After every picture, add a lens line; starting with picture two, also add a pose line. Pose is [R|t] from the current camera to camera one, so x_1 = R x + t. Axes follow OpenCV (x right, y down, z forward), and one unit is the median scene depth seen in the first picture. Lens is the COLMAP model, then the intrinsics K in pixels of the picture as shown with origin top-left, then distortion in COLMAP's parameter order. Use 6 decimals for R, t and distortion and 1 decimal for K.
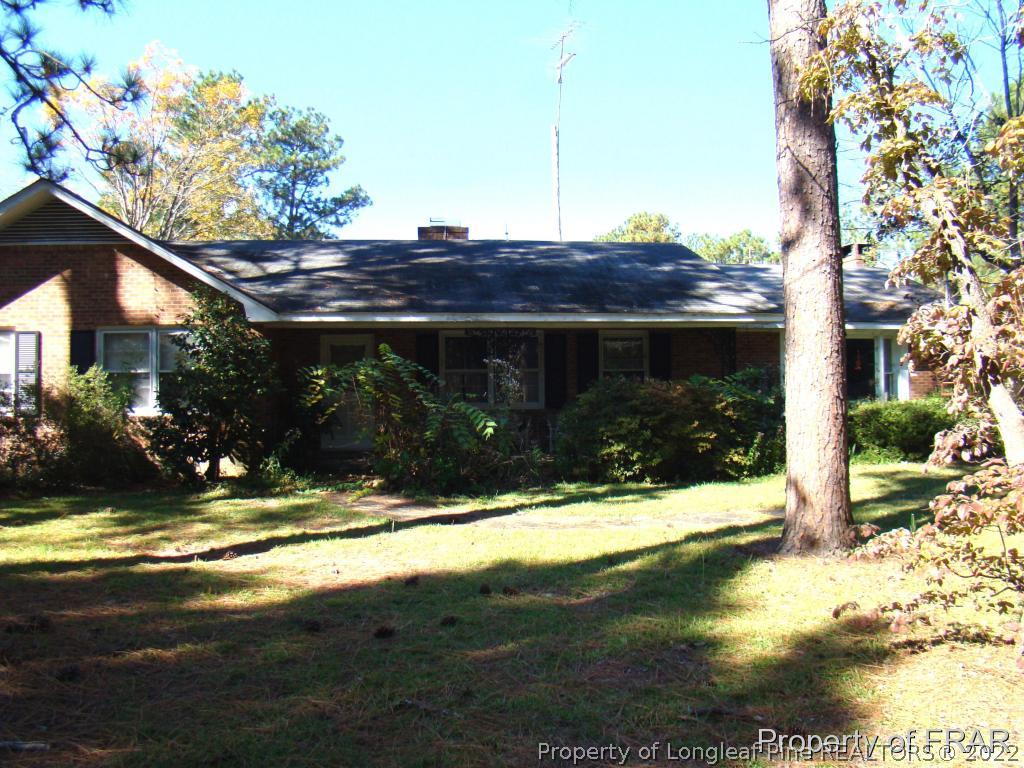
lens RADIAL K [[774.2, 0, 512.0], [0, 774.2, 384.0], [0, 0, 1]] dist [-0.181912, 0.101000]
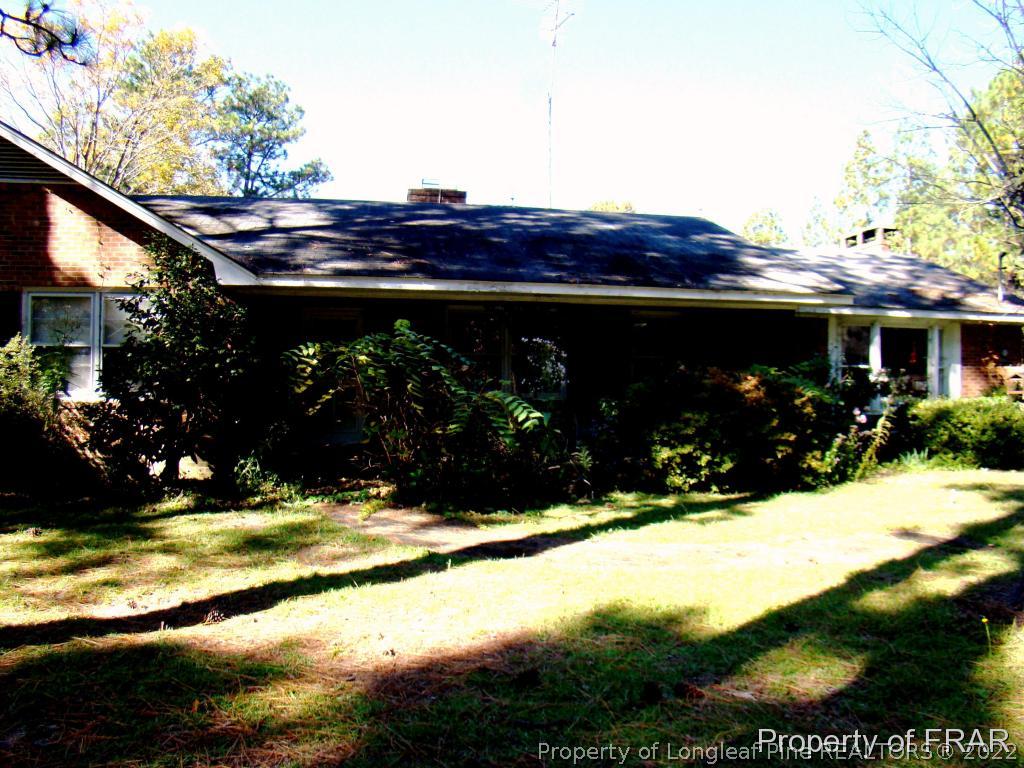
lens RADIAL K [[774.2, 0, 512.0], [0, 774.2, 384.0], [0, 0, 1]] dist [-0.181912, 0.101000]
pose [[0.997442, 0.018968, 0.068921, -0.093046], [-0.019861, 0.999727, 0.012297, 0.005866], [-0.068669, -0.013634, 0.997546, 0.189359]]
